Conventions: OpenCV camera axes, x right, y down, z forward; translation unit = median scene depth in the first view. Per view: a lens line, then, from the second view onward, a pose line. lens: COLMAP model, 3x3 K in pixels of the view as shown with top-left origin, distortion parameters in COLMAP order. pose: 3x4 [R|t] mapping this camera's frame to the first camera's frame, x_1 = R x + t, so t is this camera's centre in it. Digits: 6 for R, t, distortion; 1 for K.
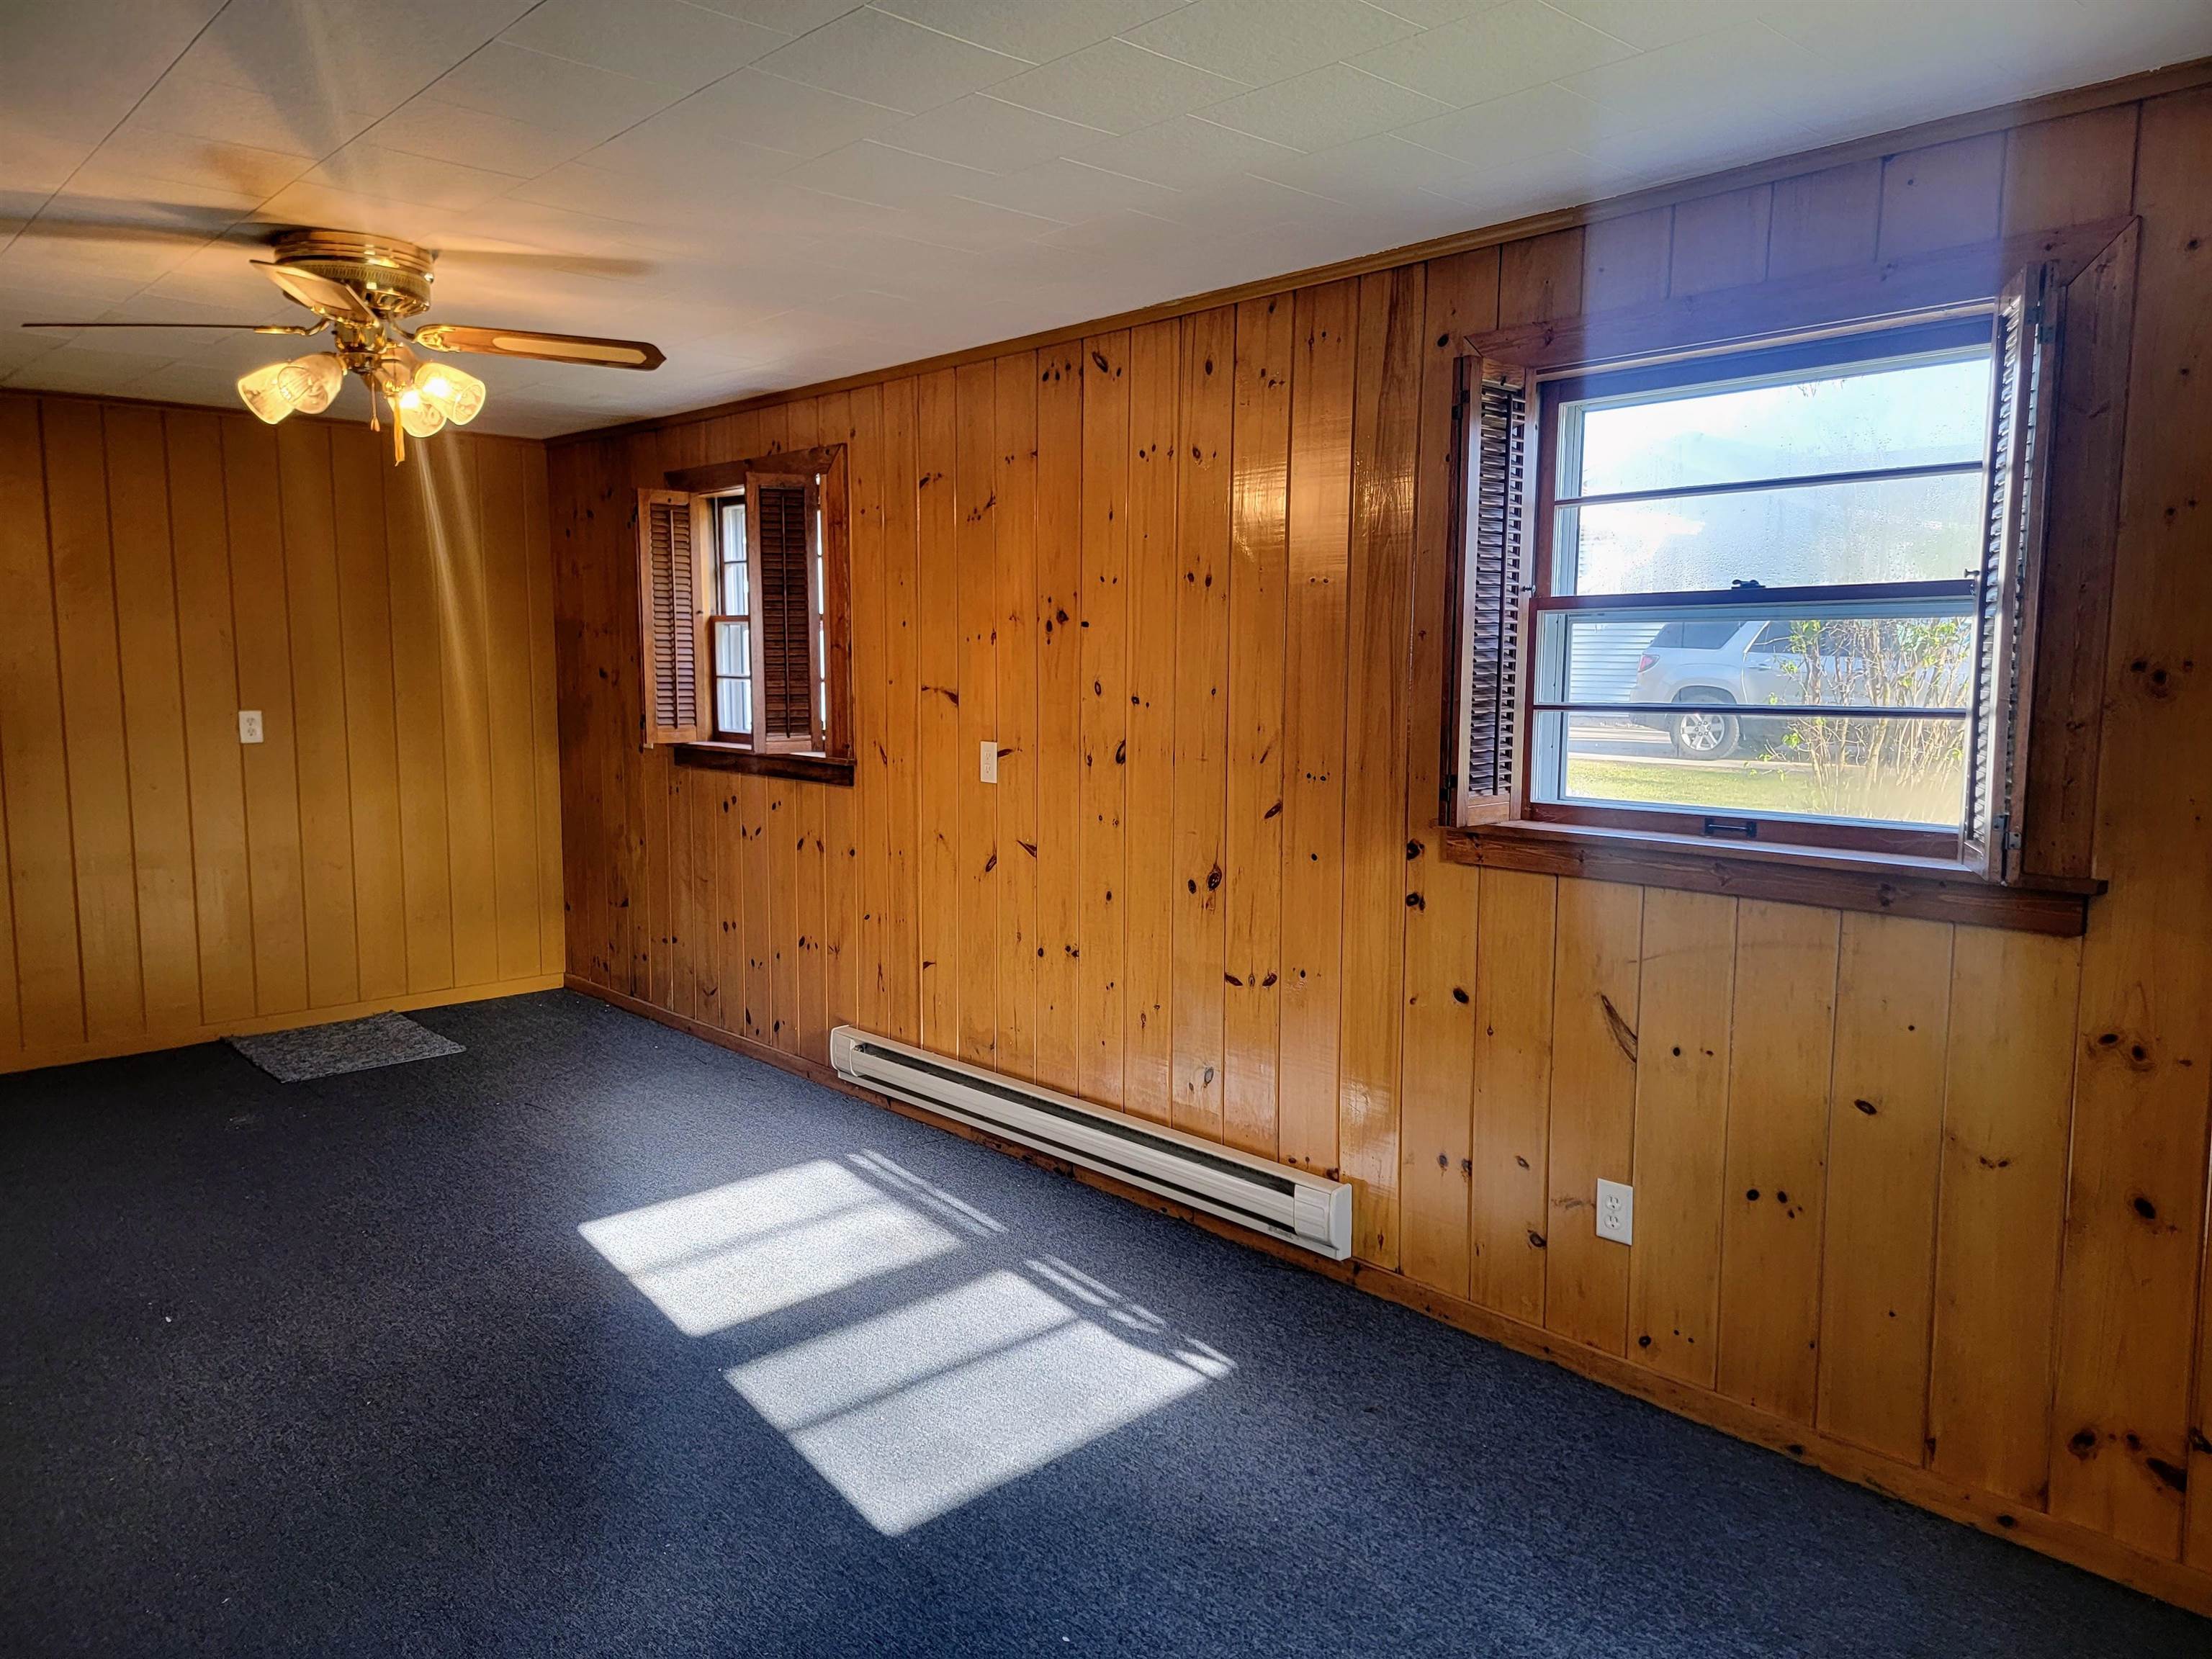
lens RADIAL K [[1521.9, 0, 1103.3], [0, 1521.9, 831.4], [0, 0, 1]] dist [0.086950, -0.074985]
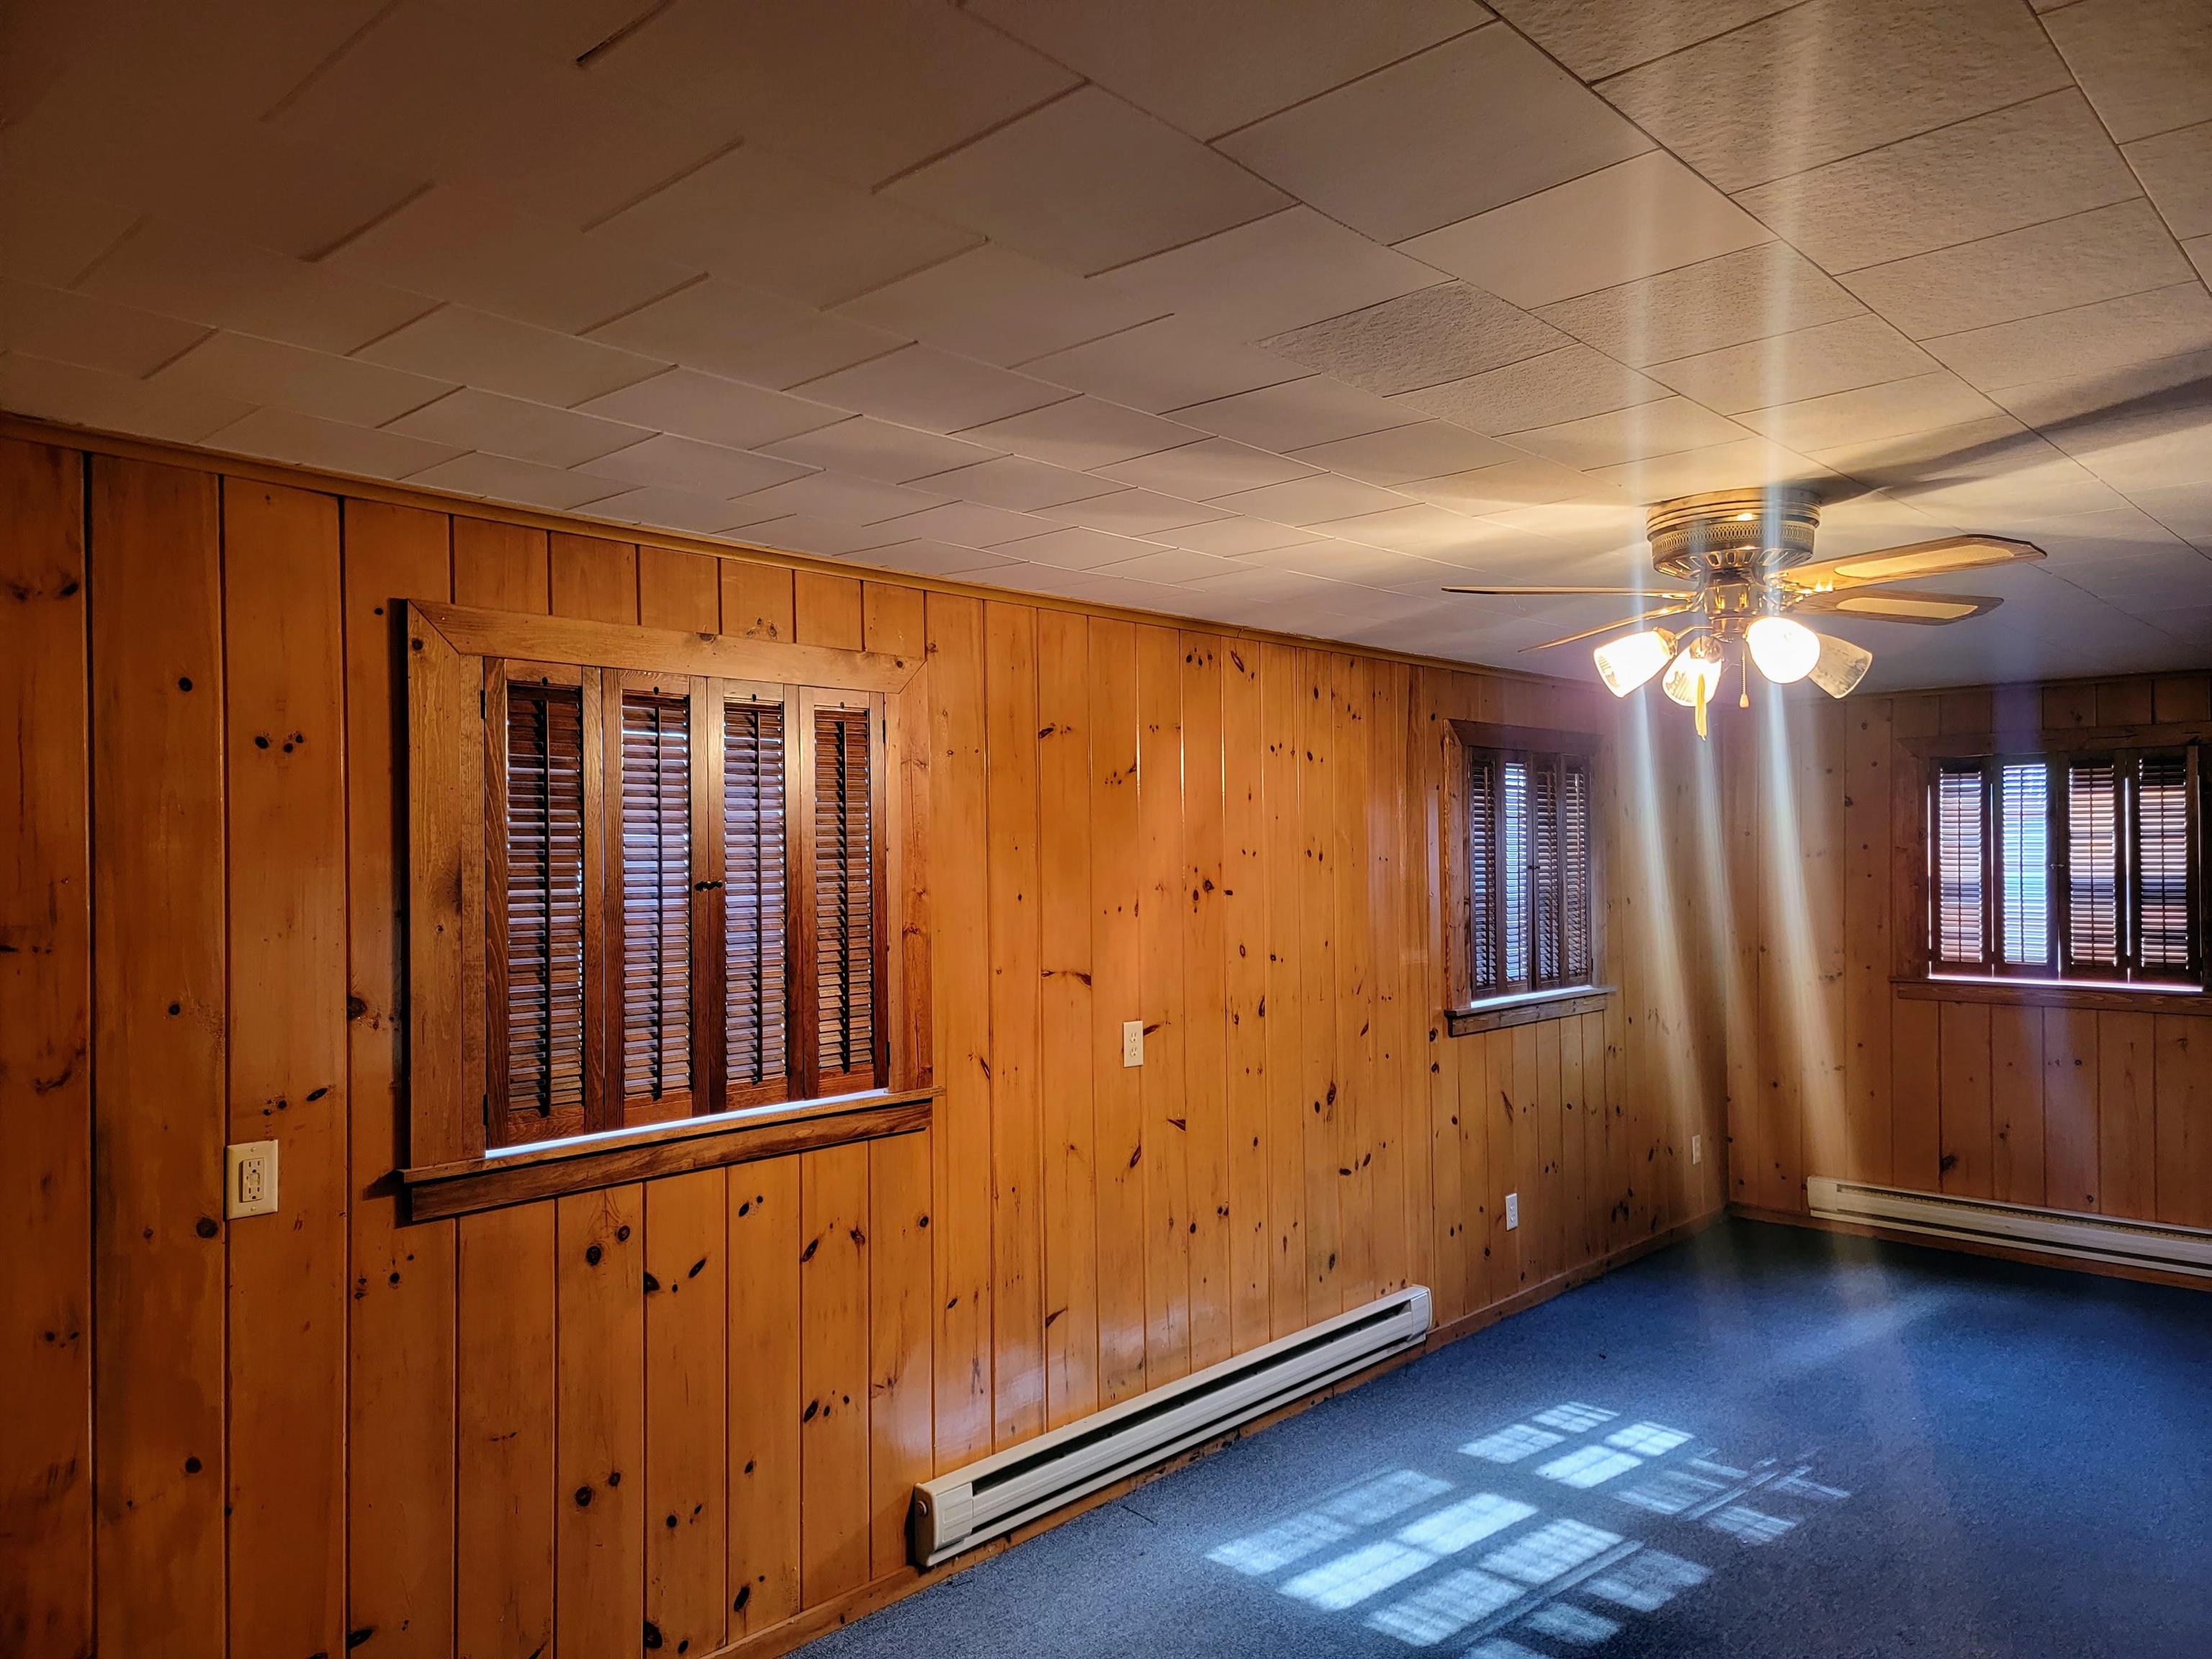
lens RADIAL K [[1521.9, 0, 1103.3], [0, 1521.9, 831.4], [0, 0, 1]] dist [0.086950, -0.074985]
pose [[-0.067481, 0.013292, 0.997632, -1.125326], [0.127052, 0.991885, -0.004622, -0.193494], [-0.989598, 0.126439, -0.068623, 1.208552]]
